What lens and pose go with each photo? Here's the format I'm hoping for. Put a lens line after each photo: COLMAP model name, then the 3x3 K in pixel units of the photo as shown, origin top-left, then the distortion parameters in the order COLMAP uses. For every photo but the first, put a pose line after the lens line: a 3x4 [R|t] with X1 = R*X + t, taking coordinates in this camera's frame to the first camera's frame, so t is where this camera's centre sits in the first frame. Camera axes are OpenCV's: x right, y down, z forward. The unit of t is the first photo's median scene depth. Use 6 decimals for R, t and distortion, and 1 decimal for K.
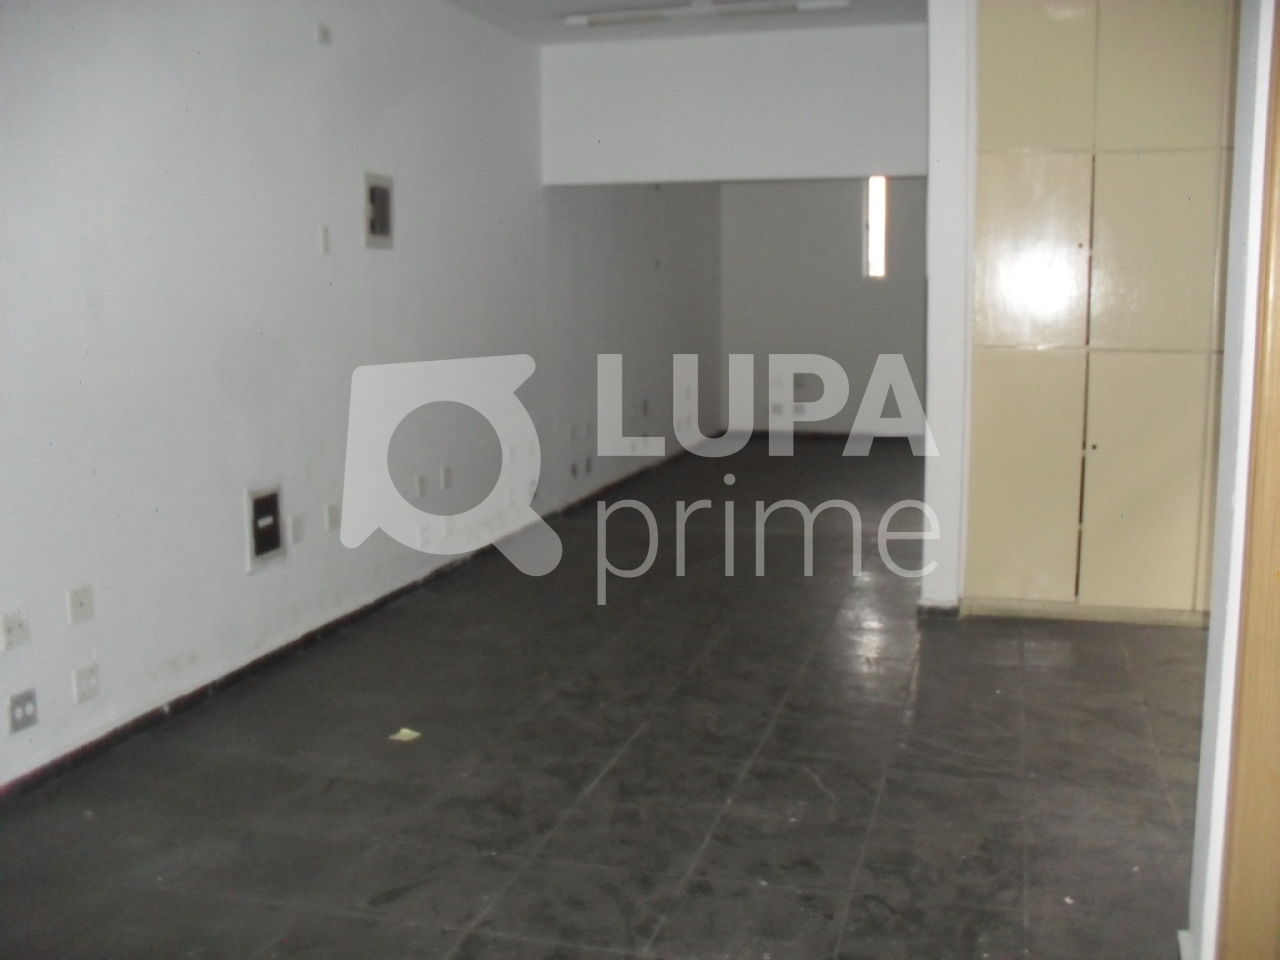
lens RADIAL K [[1332.2, 0, 639.4], [0, 1332.2, 480.3], [0, 0, 1]] dist [-0.120091, 0.000000]
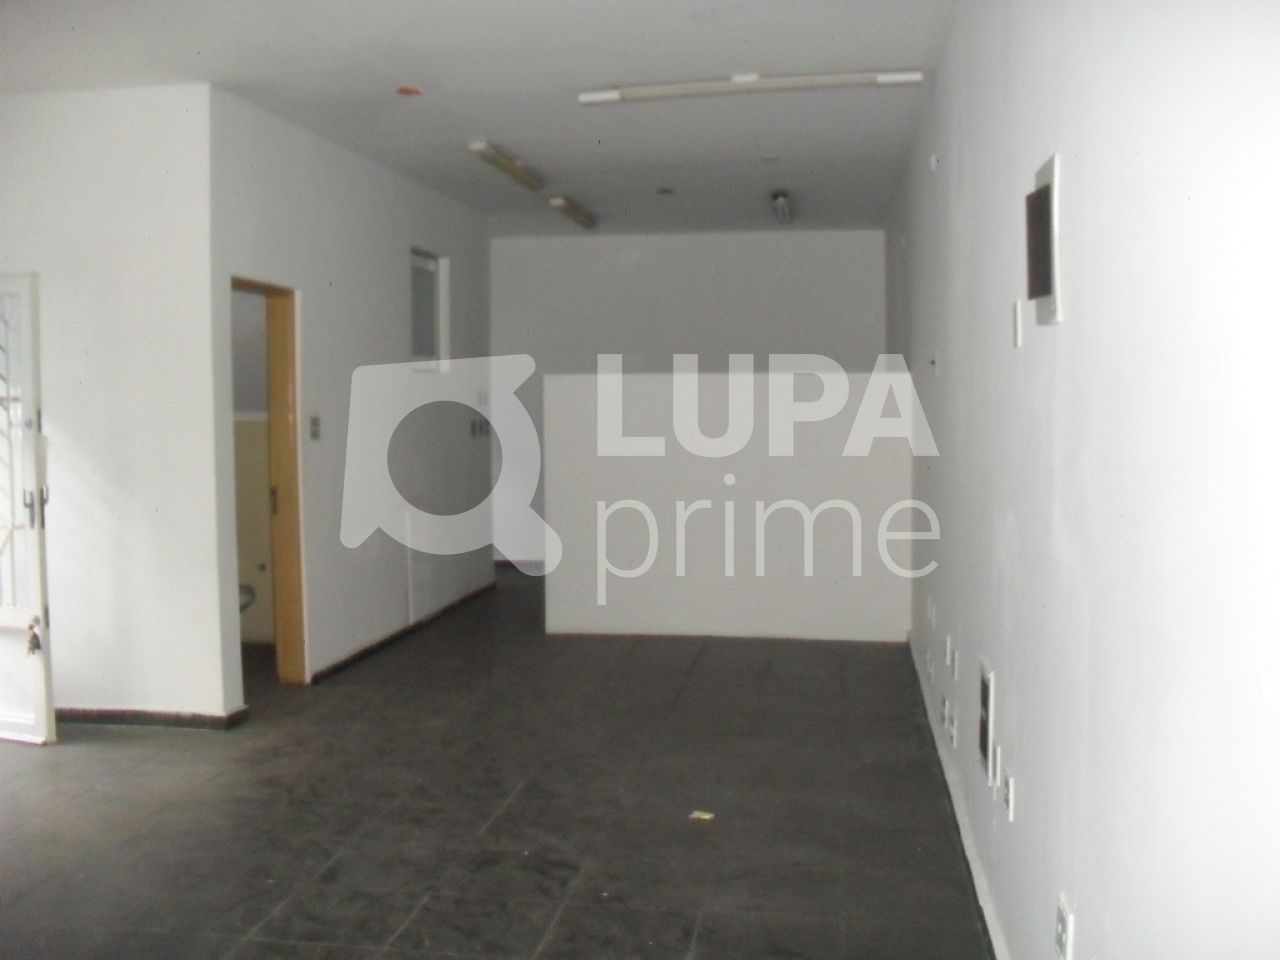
lens RADIAL K [[1332.2, 0, 639.7], [0, 1332.2, 479.1], [0, 0, 1]] dist [-0.120091, 0.000000]
pose [[-0.991795, 0.040207, -0.121353, -0.006045], [0.013754, 0.977305, 0.211389, -0.307682], [0.127098, 0.207986, -0.969839, 1.994936]]
